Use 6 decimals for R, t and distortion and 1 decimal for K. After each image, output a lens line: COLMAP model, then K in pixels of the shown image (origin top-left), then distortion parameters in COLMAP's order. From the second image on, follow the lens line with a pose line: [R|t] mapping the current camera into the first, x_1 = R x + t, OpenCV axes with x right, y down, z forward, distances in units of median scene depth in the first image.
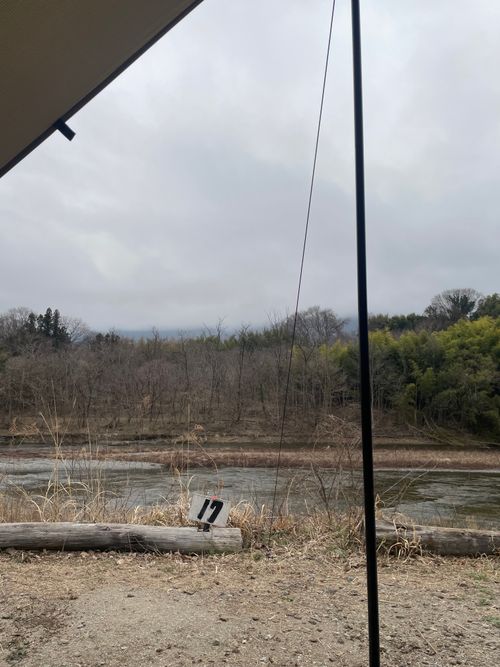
lens RADIAL K [[503.6, 0, 253.7], [0, 503.6, 331.9], [0, 0, 1]] dist [0.102786, -0.132166]
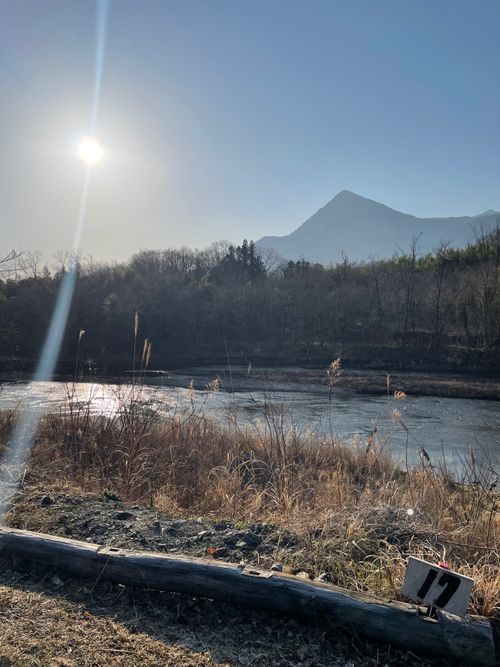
lens RADIAL K [[501.4, 0, 250.0], [0, 501.4, 333.5], [0, 0, 1]] dist [0.120854, -0.166975]
pose [[0.928539, -0.001452, -0.371231, -0.002968], [0.058491, 0.988074, 0.142435, -0.002842], [0.366597, -0.153970, 0.917551, 0.017190]]
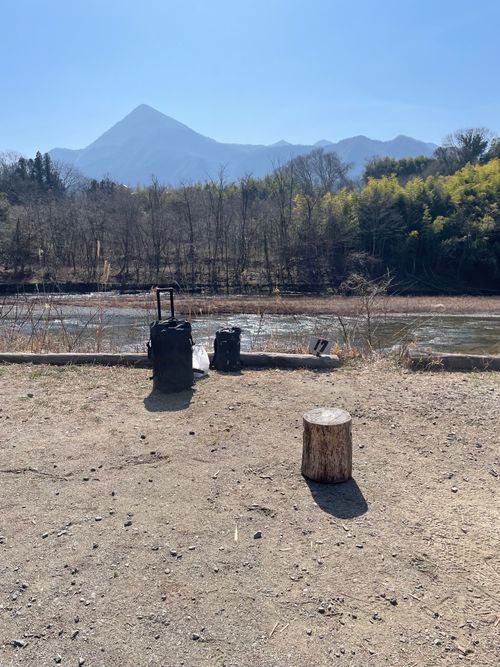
lens RADIAL K [[504.2, 0, 250.0], [0, 504.2, 333.5], [0, 0, 1]] dist [0.114739, -0.175280]
pose [[0.999988, -0.004629, -0.001837, -0.014613], [0.004966, 0.955130, 0.296144, -0.009138], [0.000383, -0.296150, 0.955142, -0.028935]]
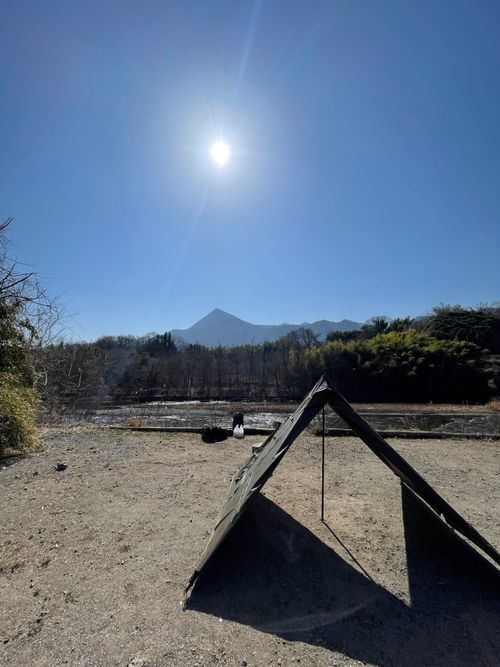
lens RADIAL K [[271.3, 0, 249.5], [0, 271.3, 330.3], [0, 0, 1]] dist [-0.000250, -0.000031]
pose [[0.997152, -0.025233, -0.071074, -0.006128], [0.022736, 0.999103, -0.035731, -0.015614], [0.071911, 0.034013, 0.996831, -0.056629]]
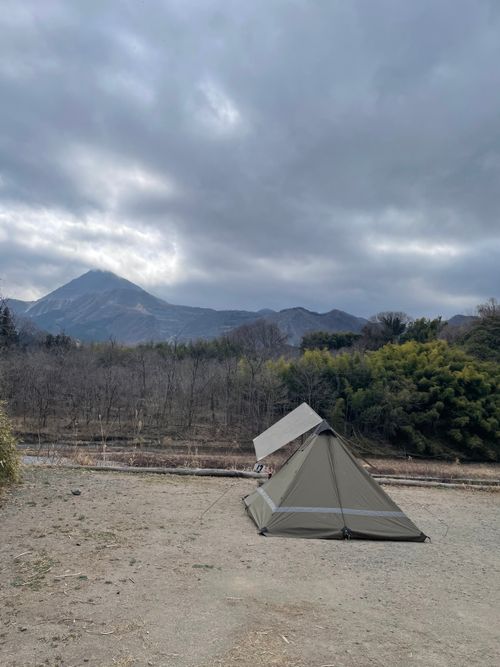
lens RADIAL K [[504.2, 0, 250.0], [0, 504.2, 333.5], [0, 0, 1]] dist [0.114739, -0.175280]
pose [[0.992952, 0.056865, 0.103981, -0.026584], [-0.056360, 0.998380, -0.007795, -0.025958], [-0.104256, 0.001879, 0.994549, -0.117911]]
